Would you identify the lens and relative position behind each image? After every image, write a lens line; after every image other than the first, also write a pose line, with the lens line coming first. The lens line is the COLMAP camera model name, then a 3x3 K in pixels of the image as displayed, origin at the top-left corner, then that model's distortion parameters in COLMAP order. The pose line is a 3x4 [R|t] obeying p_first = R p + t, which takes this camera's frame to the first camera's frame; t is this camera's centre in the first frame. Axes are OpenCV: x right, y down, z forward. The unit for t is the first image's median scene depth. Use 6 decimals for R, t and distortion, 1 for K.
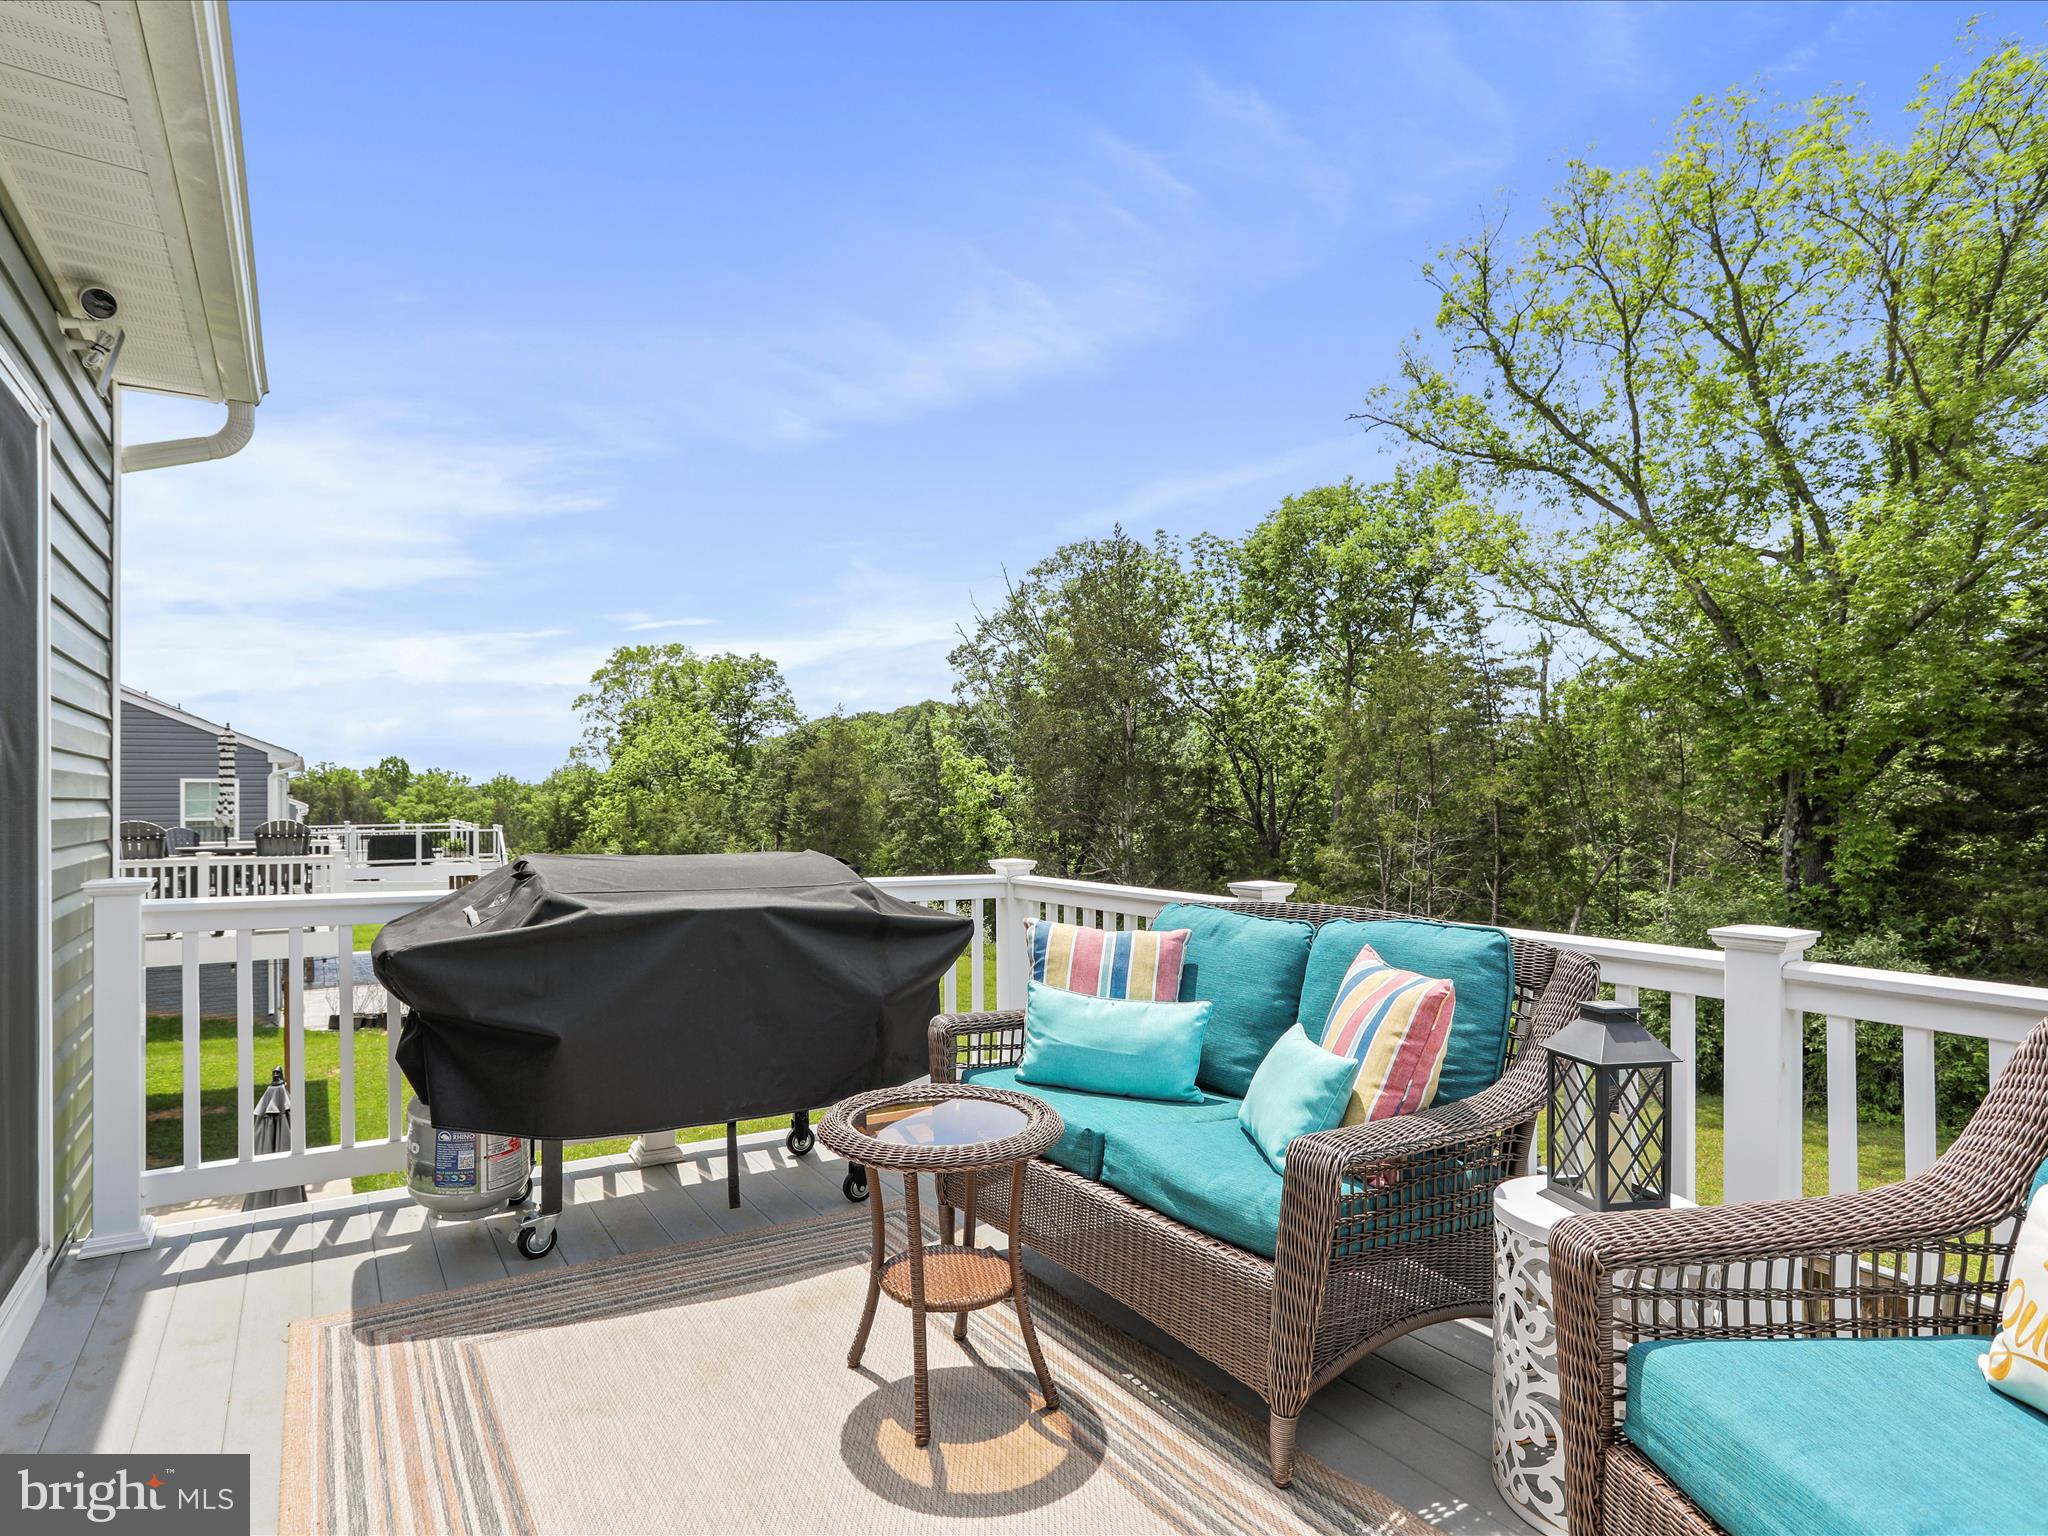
lens RADIAL K [[1116.7, 0, 1021.3], [0, 1116.7, 783.8], [0, 0, 1]] dist [-0.047755, 0.028961]
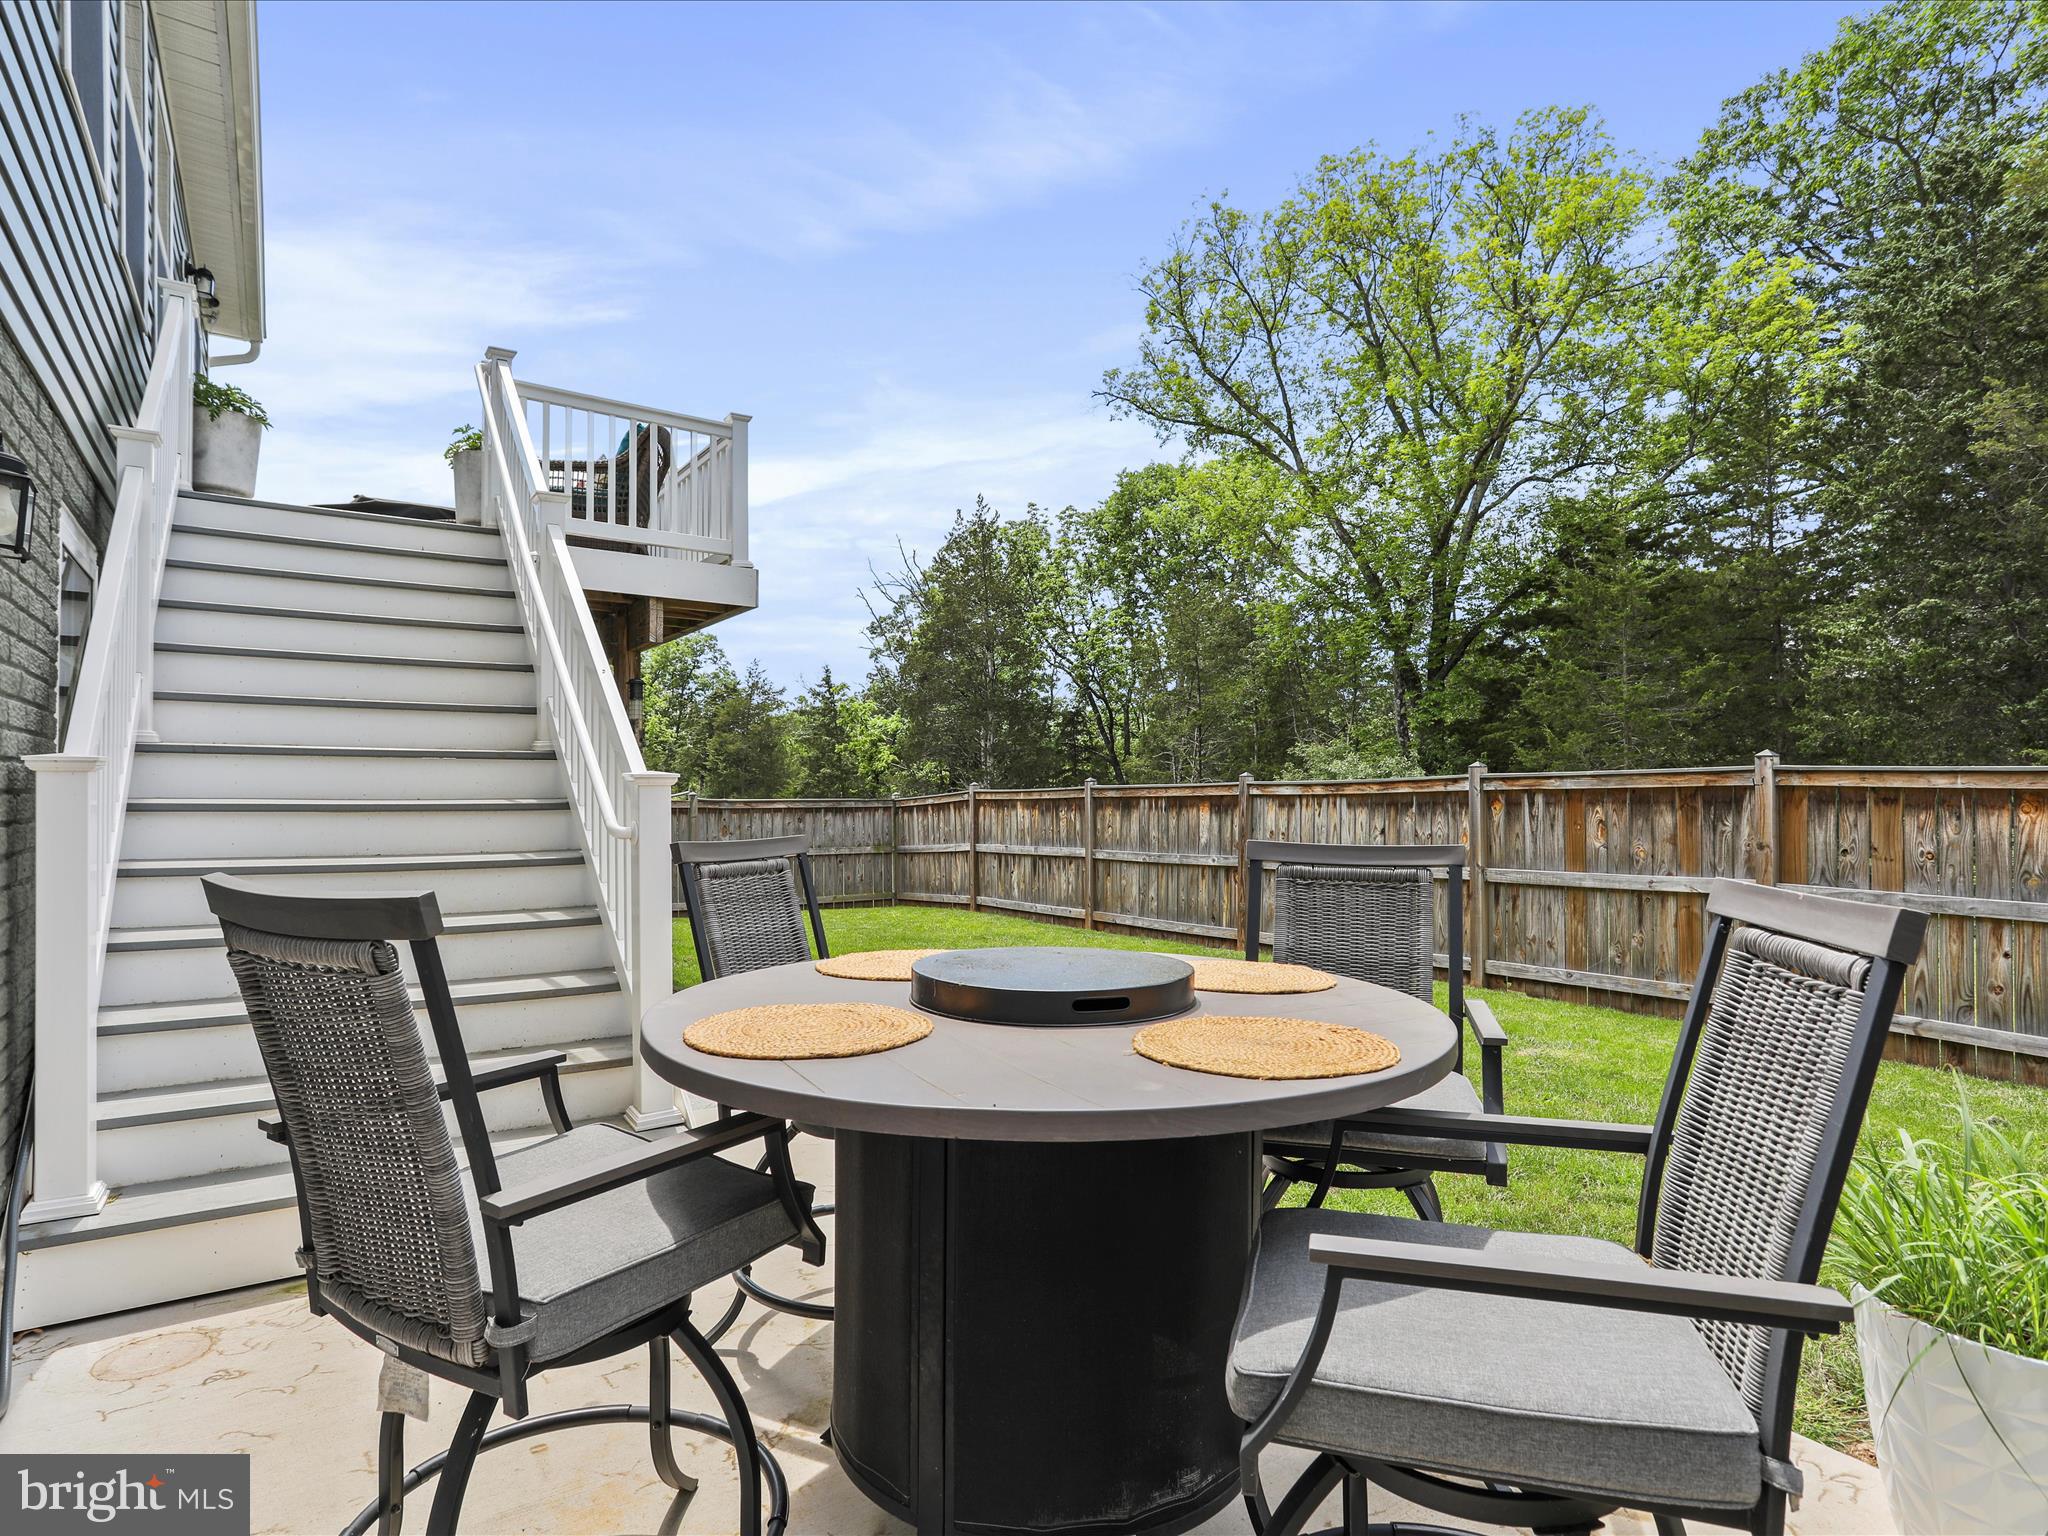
lens RADIAL K [[1116.7, 0, 1027.9], [0, 1116.7, 769.2], [0, 0, 1]] dist [-0.047755, 0.028961]
pose [[0.999661, -0.001199, 0.026027, 0.092815], [0.001583, 0.999890, -0.014753, 0.062883], [-0.026007, 0.014790, 0.999552, -0.144475]]
